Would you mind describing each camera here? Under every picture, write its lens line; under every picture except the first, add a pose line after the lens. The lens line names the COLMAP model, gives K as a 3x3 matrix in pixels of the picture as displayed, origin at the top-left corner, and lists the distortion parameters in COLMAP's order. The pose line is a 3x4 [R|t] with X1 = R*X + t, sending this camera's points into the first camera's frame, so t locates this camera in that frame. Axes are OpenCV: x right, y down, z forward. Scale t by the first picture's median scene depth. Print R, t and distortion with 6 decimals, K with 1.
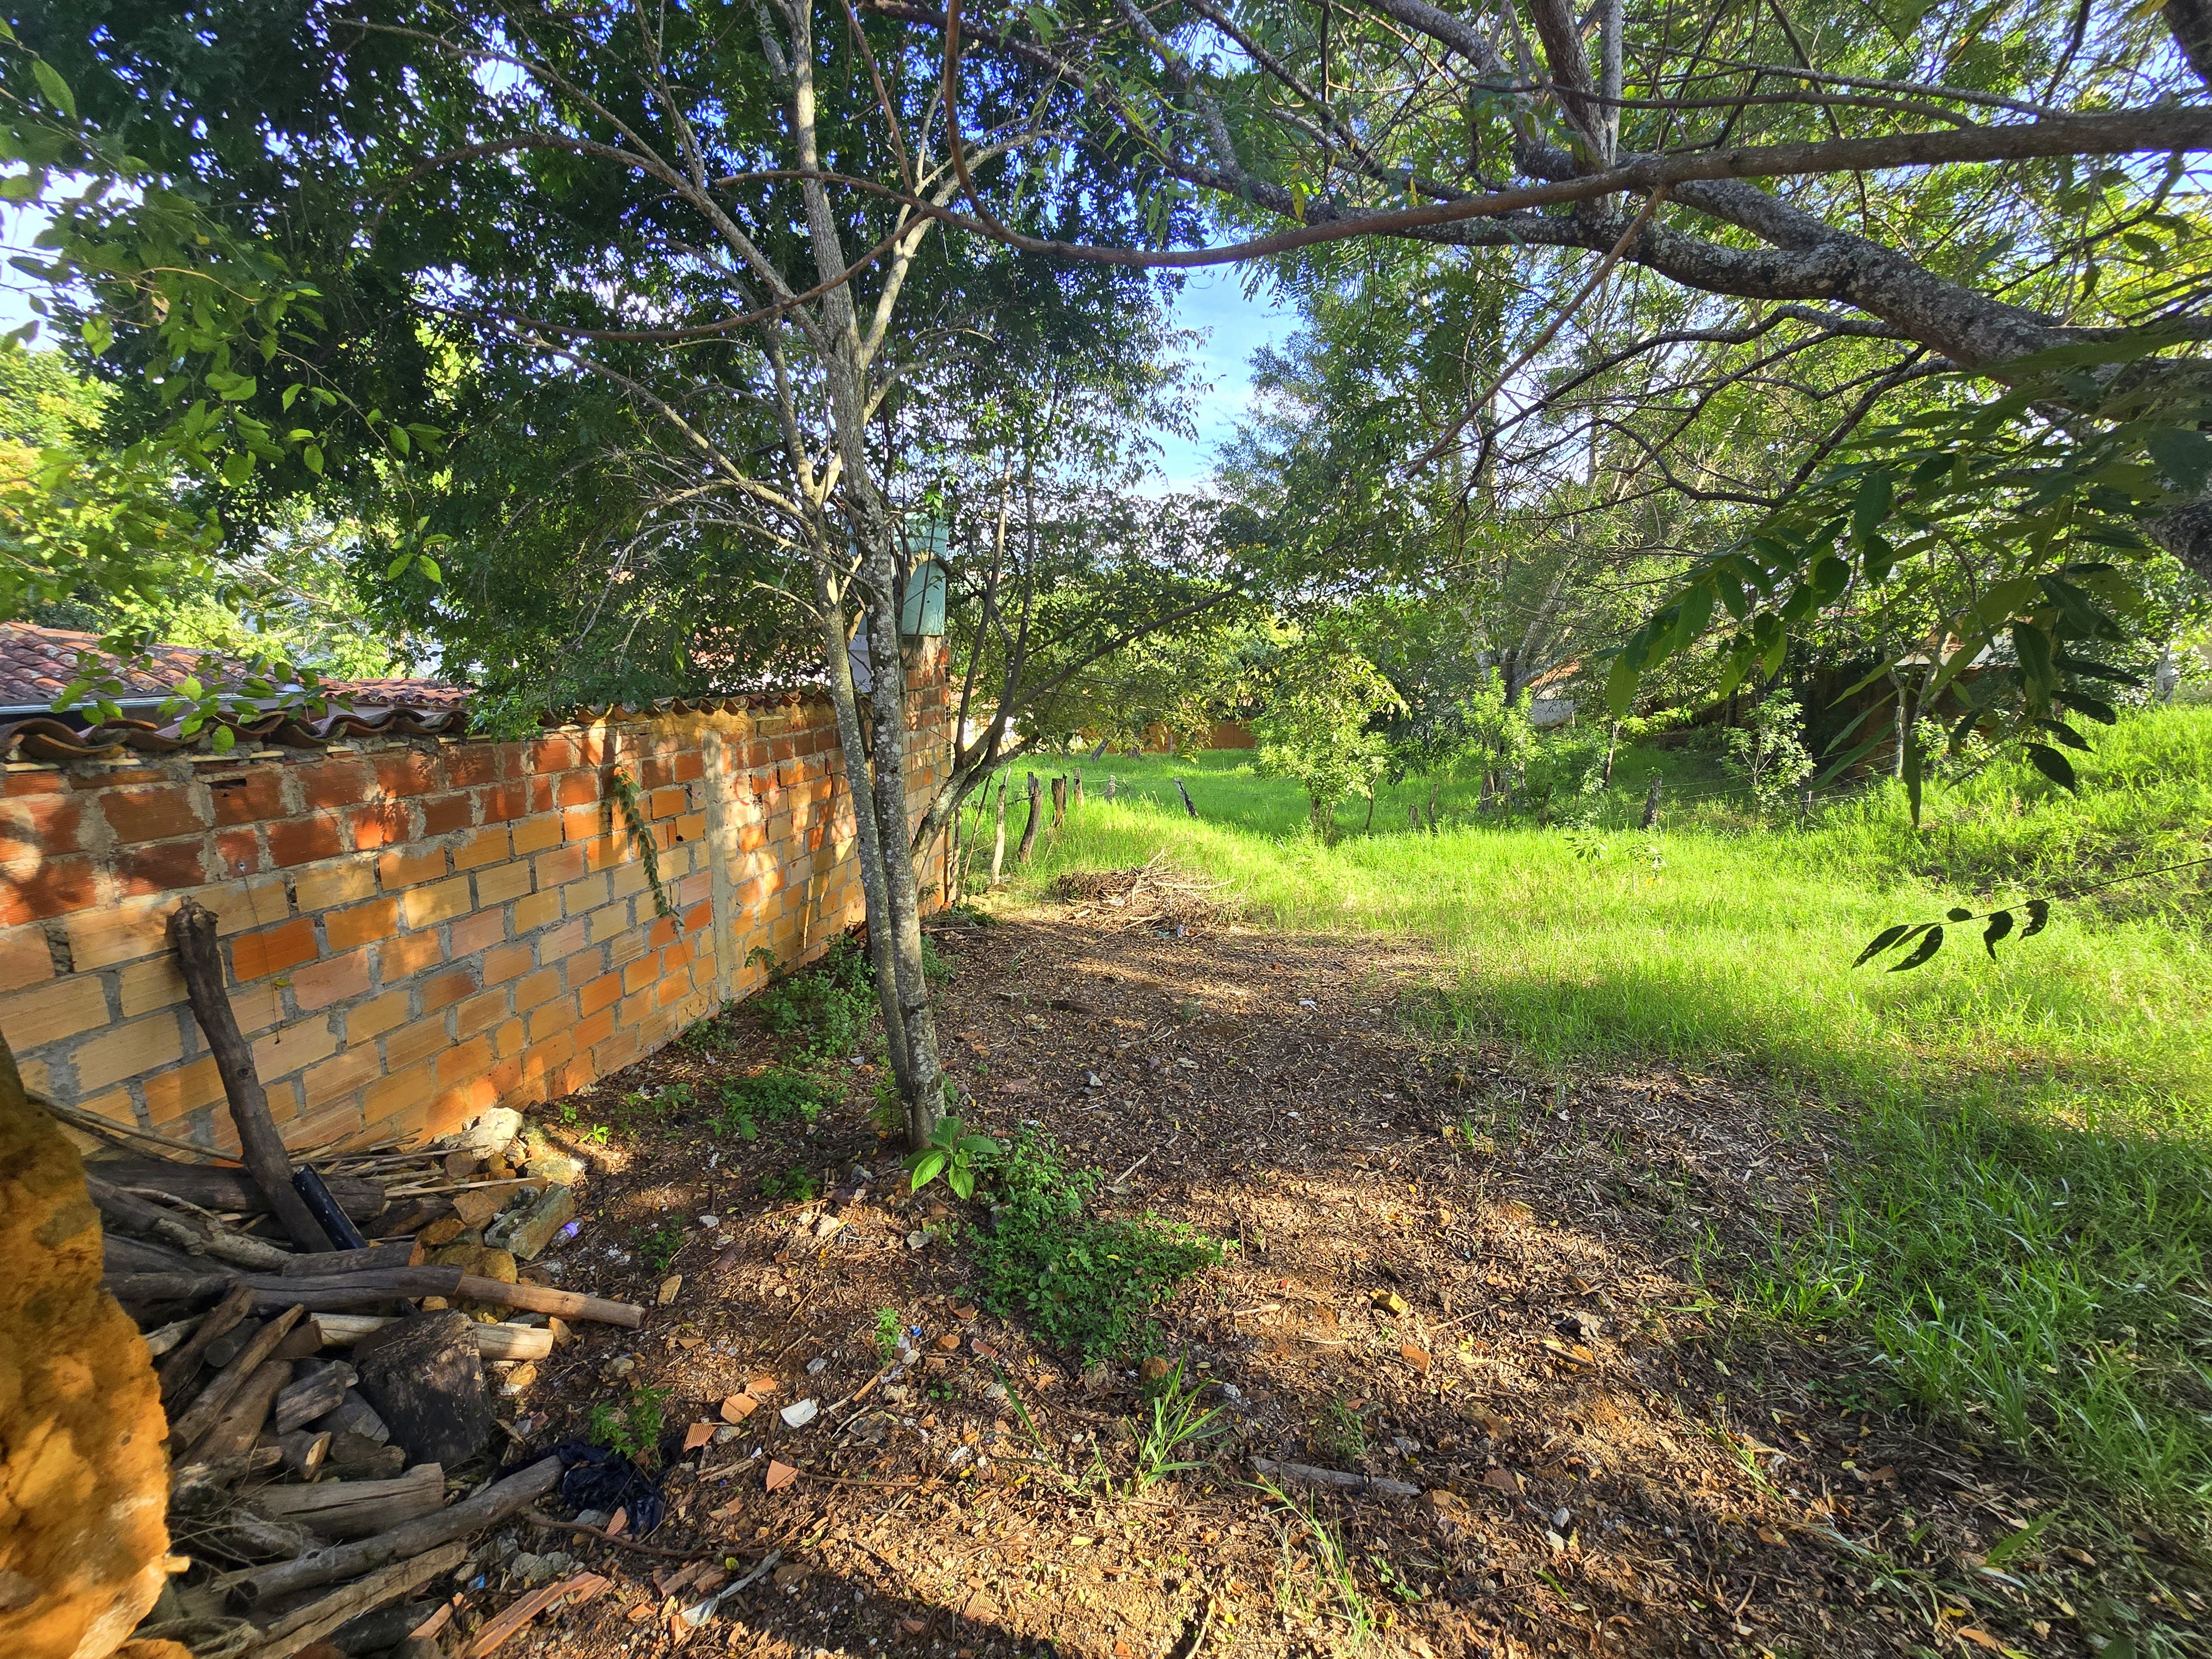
lens RADIAL K [[917.8, 0, 1095.9], [0, 917.8, 817.9], [0, 0, 1]] dist [-0.014979, 0.005775]
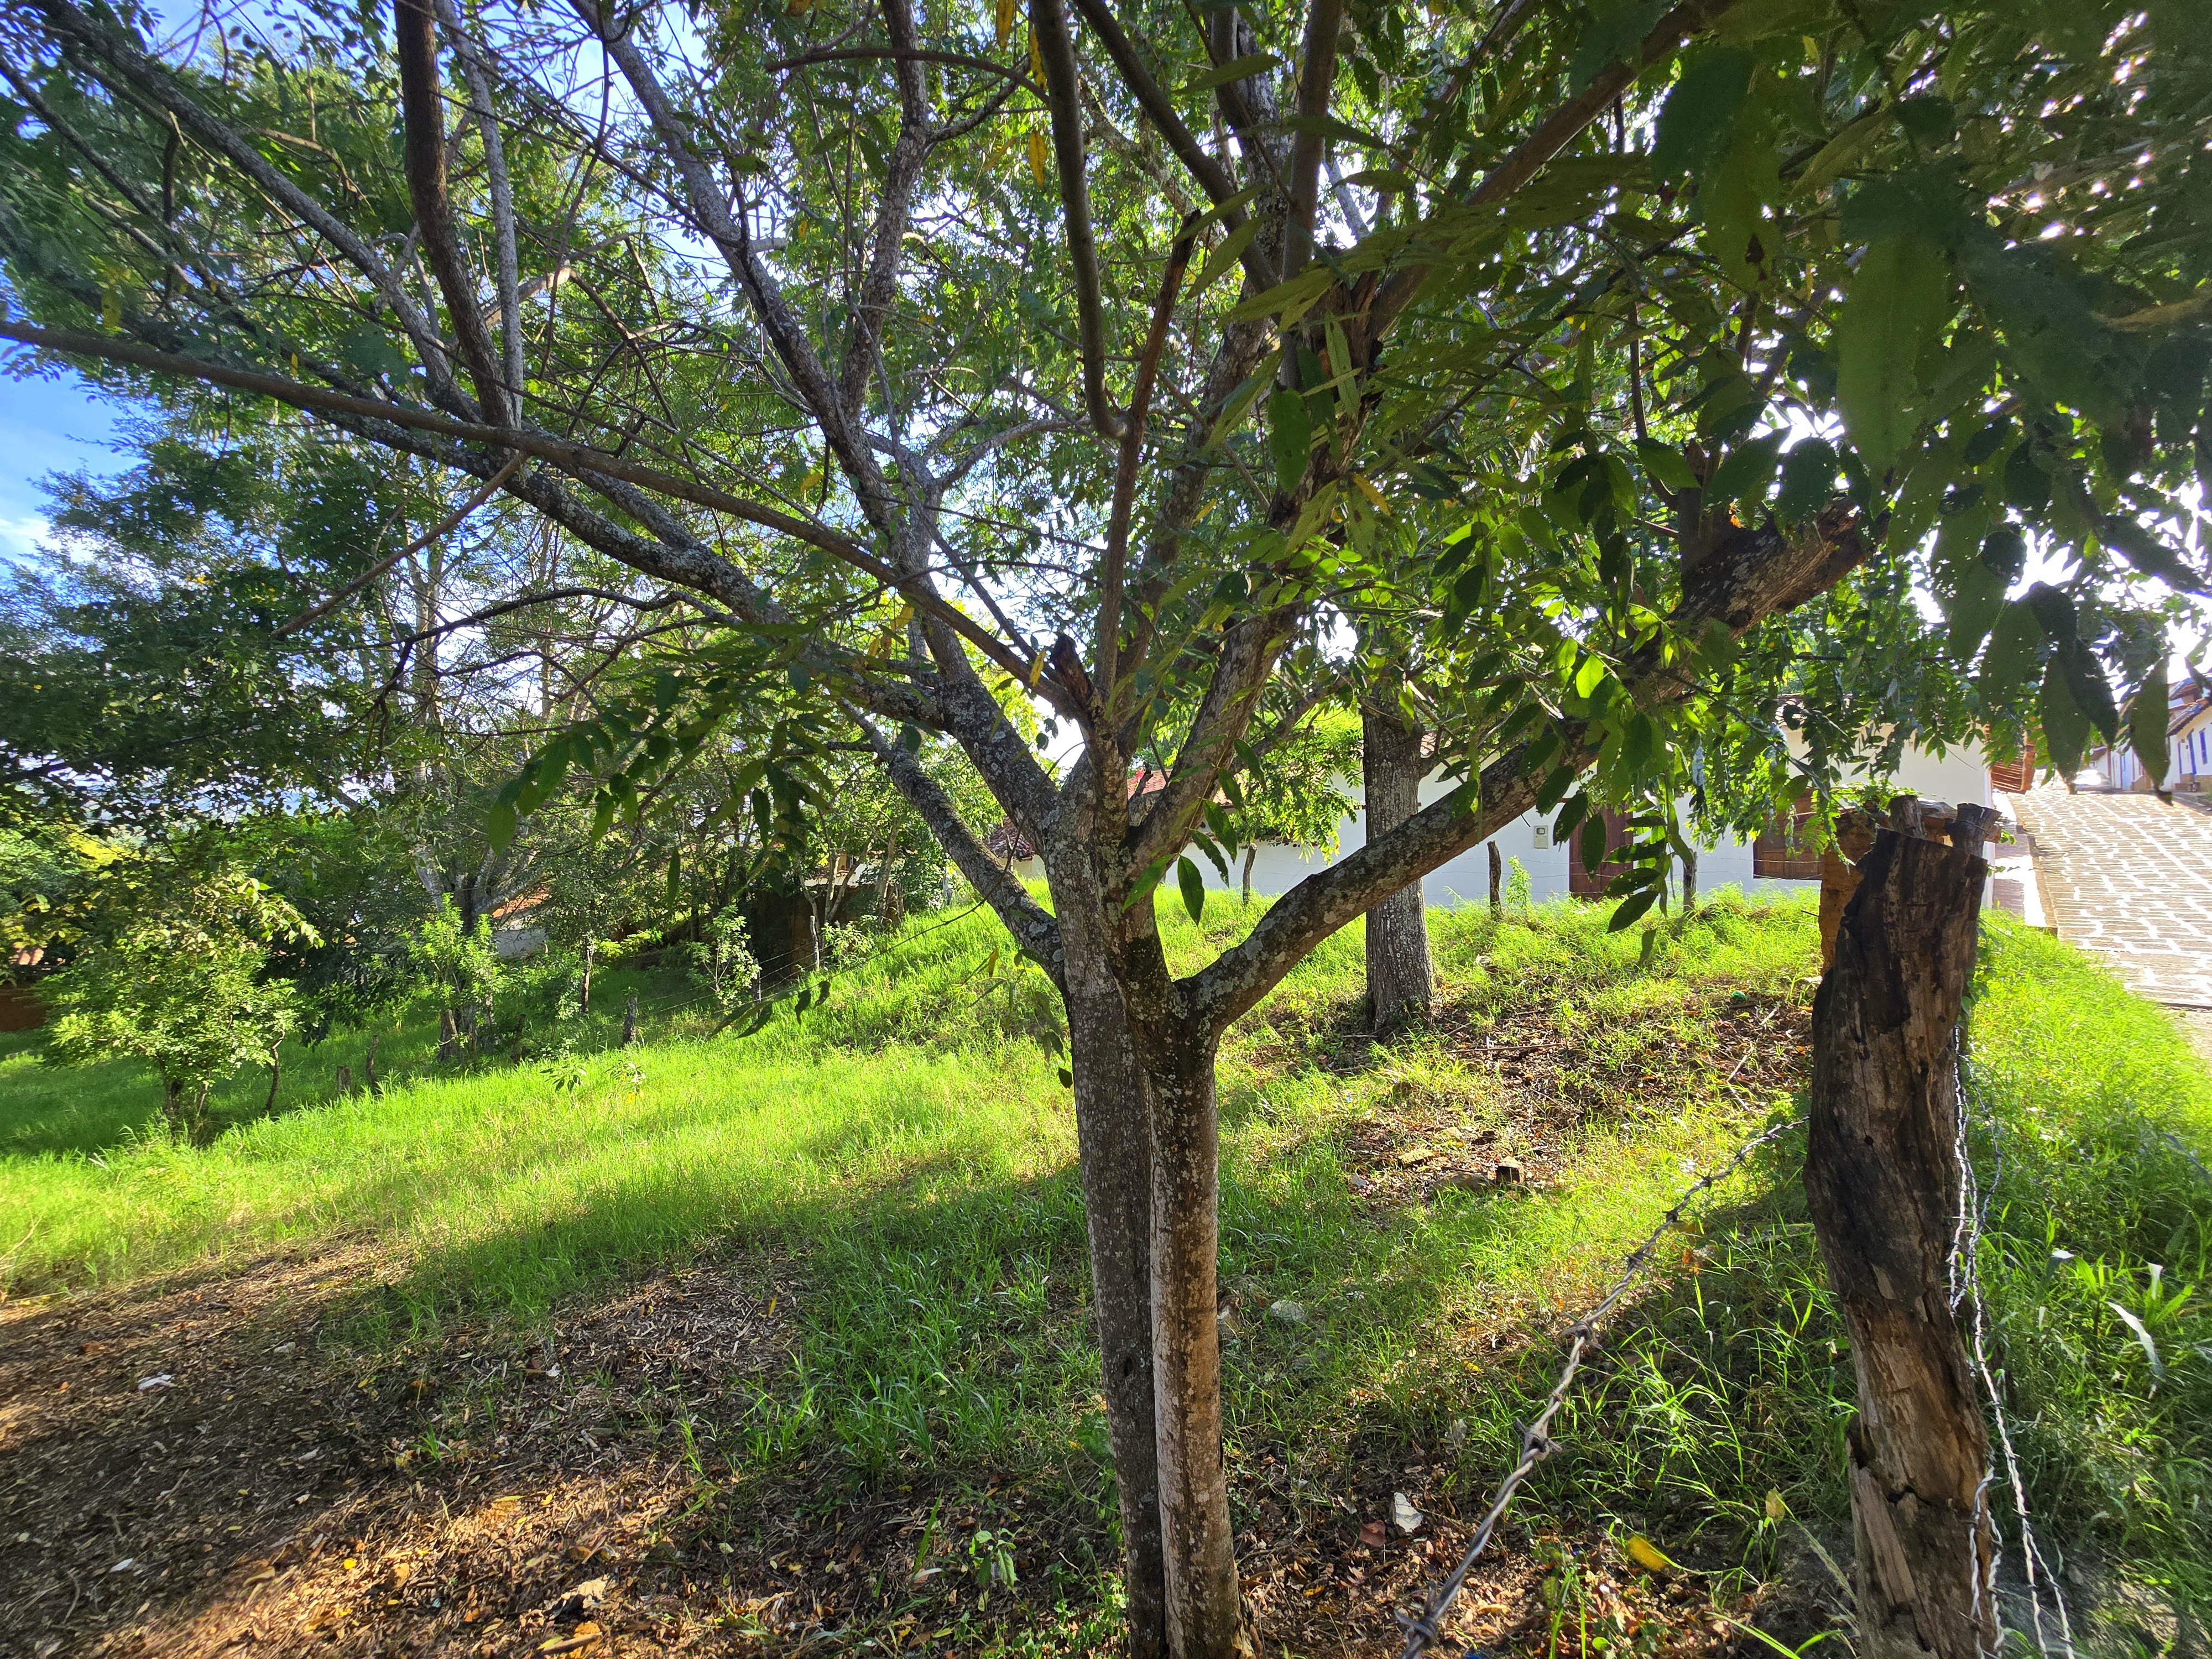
lens RADIAL K [[909.3, 0, 1113.6], [0, 909.3, 819.7], [0, 0, 1]] dist [-0.004103, -0.000116]
pose [[0.511886, 0.045794, 0.857832, -0.000044], [0.165677, 0.974568, -0.150889, 0.008315], [-0.842925, 0.219361, 0.491281, -0.012473]]
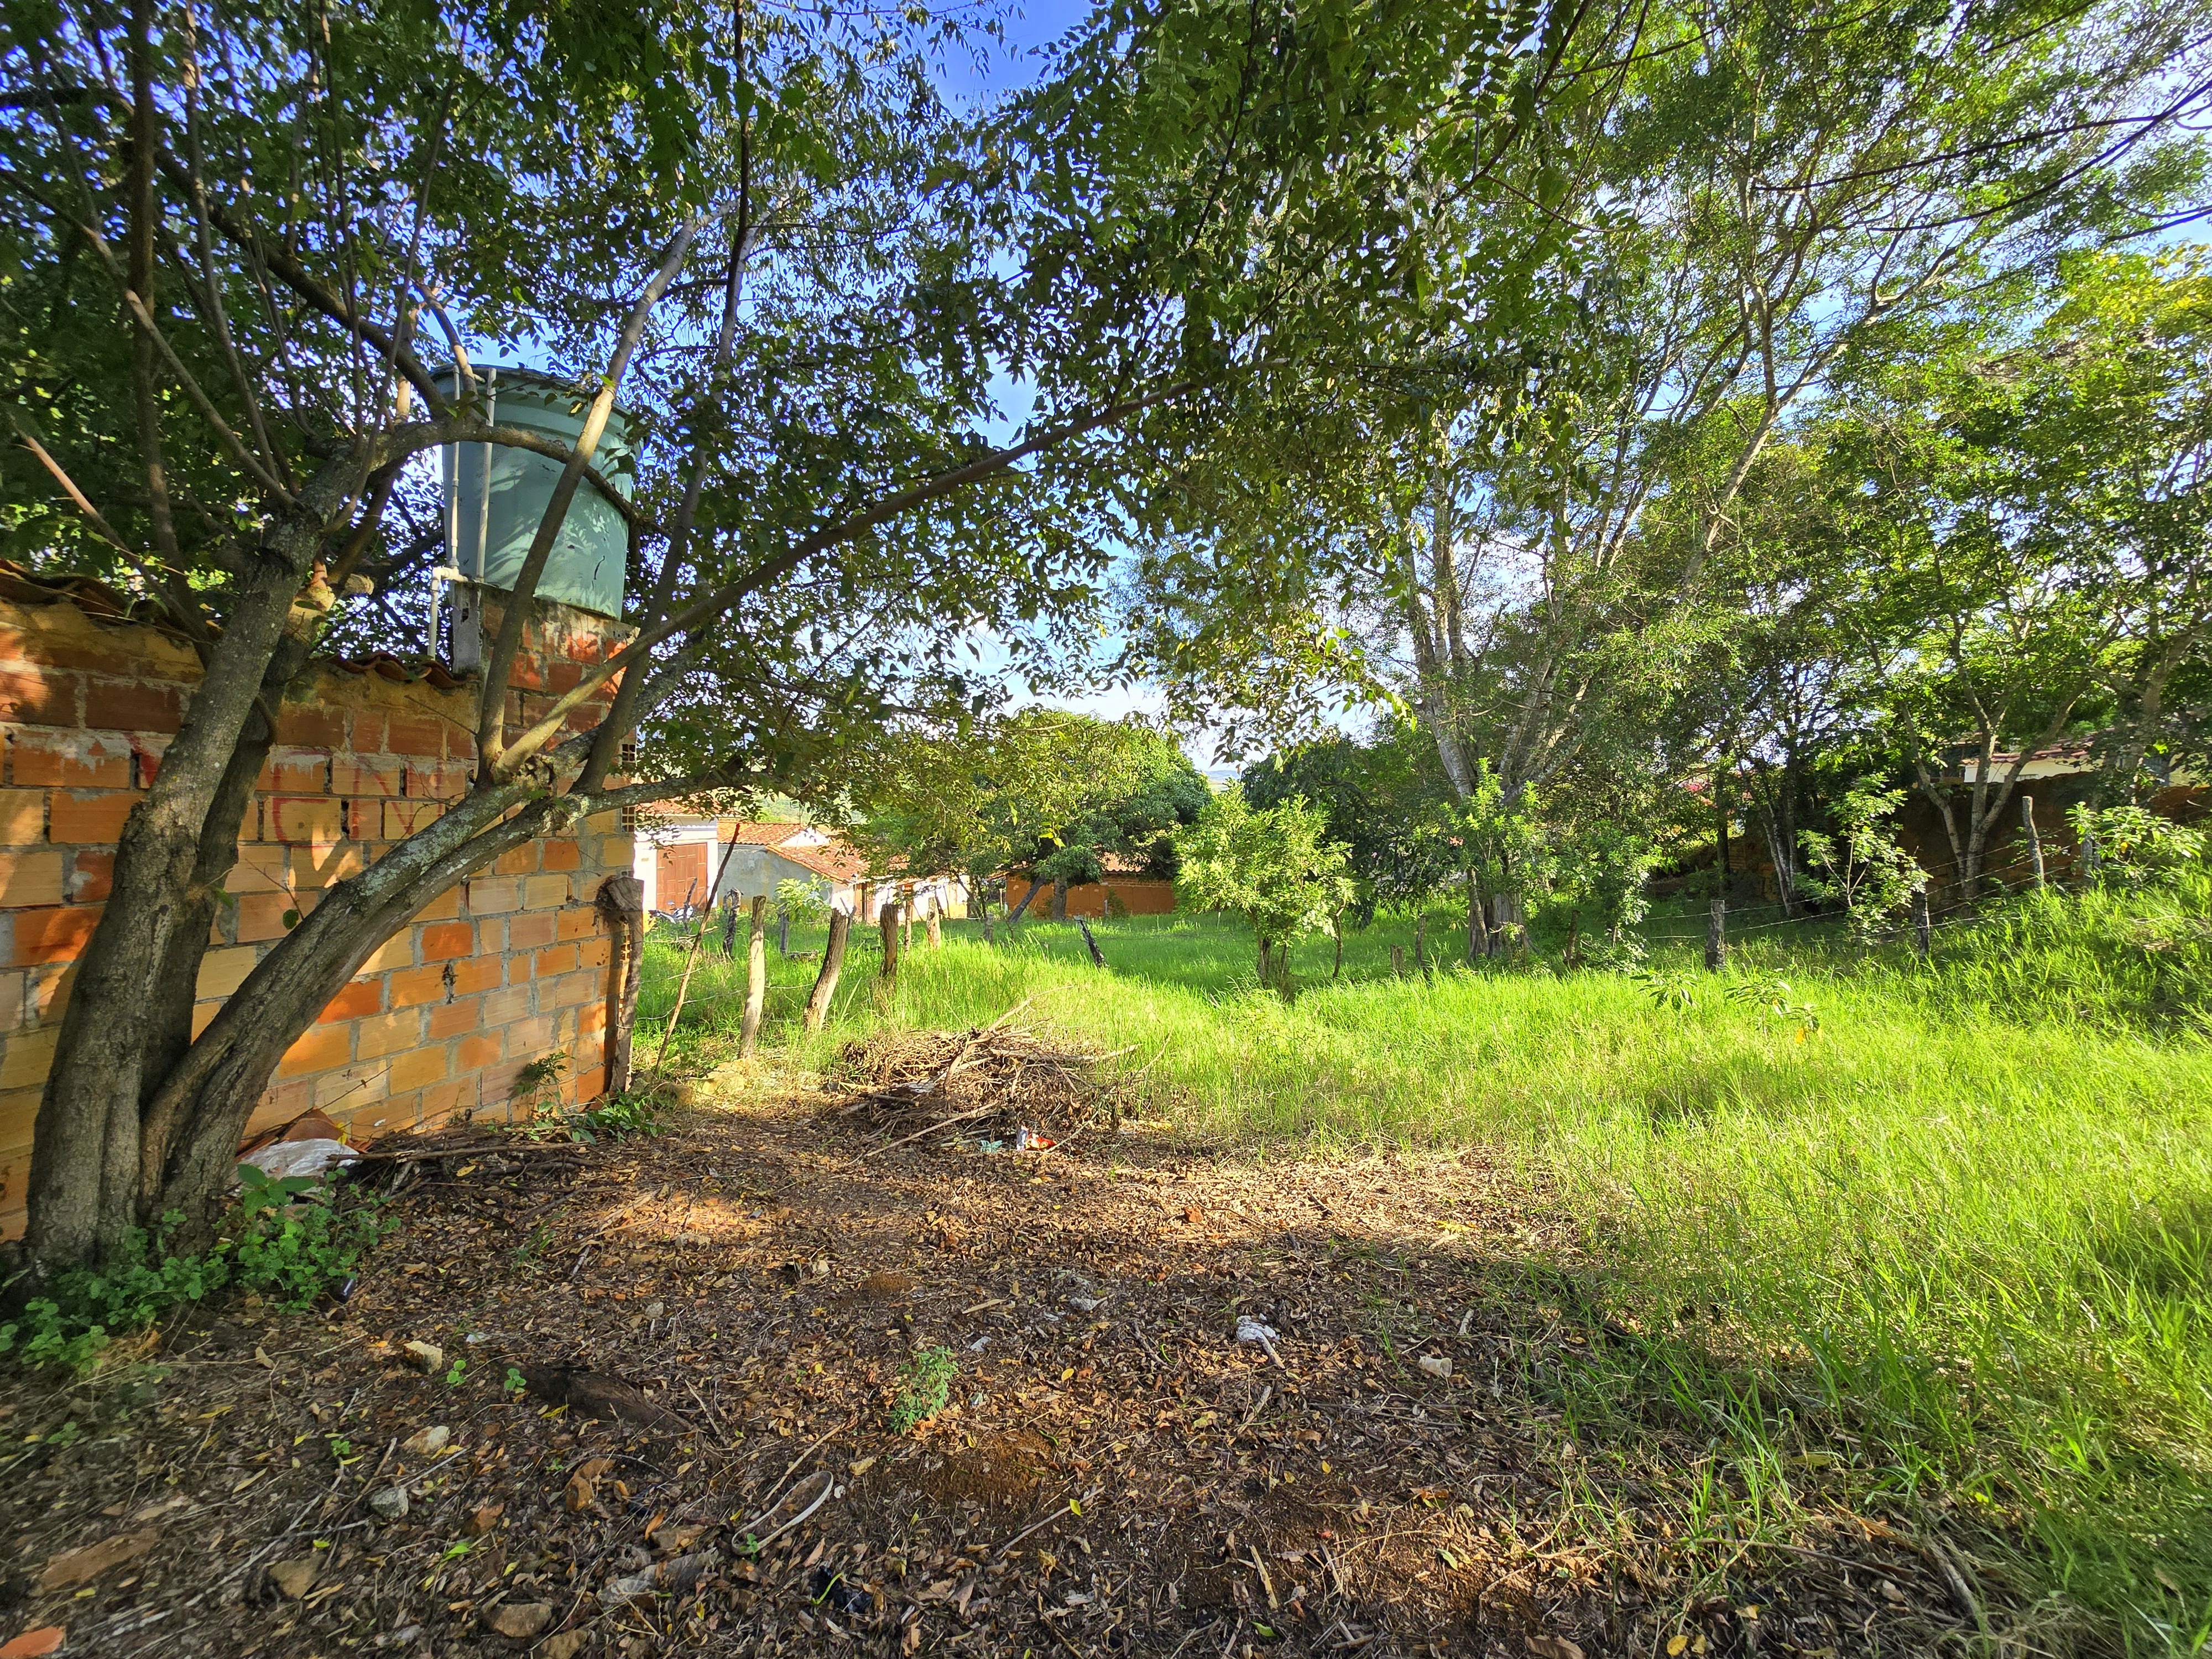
lens RADIAL K [[902.1, 0, 1106.0], [0, 902.1, 820.1], [0, 0, 1]] dist [-0.003296, -0.000110]
pose [[0.998232, -0.002682, 0.059370, 0.082025], [0.014552, 0.979600, -0.200430, 0.033971], [-0.057621, 0.200939, 0.977908, 0.322184]]
